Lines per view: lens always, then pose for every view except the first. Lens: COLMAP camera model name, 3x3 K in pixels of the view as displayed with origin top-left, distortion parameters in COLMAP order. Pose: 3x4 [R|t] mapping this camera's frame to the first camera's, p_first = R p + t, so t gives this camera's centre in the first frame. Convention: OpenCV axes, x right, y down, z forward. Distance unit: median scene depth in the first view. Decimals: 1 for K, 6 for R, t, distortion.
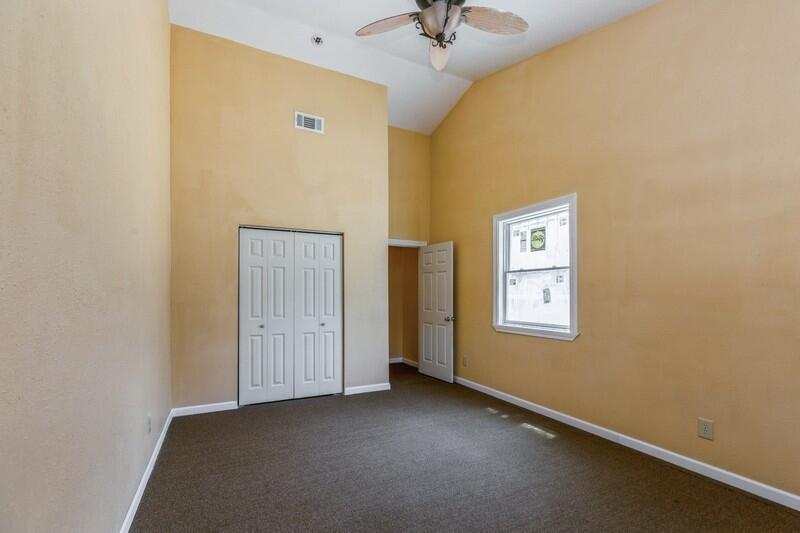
lens RADIAL K [[362.4, 0, 402.7], [0, 362.4, 288.1], [0, 0, 1]] dist [0.004293, 0.000471]
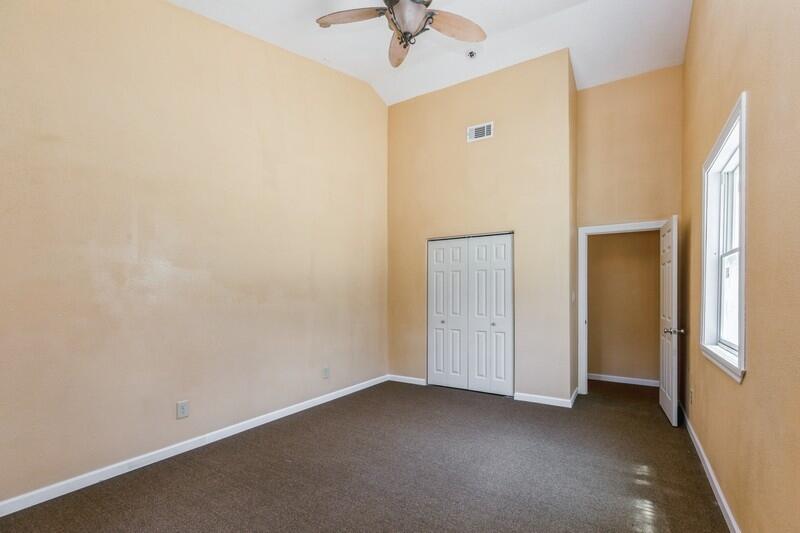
lens RADIAL K [[362.4, 0, 402.7], [0, 362.4, 288.1], [0, 0, 1]] dist [0.004293, 0.000471]
pose [[0.524770, -0.016715, -0.851080, 0.515183], [0.014201, 0.999840, -0.010880, 0.006669], [0.851126, -0.006377, 0.524923, 0.249906]]
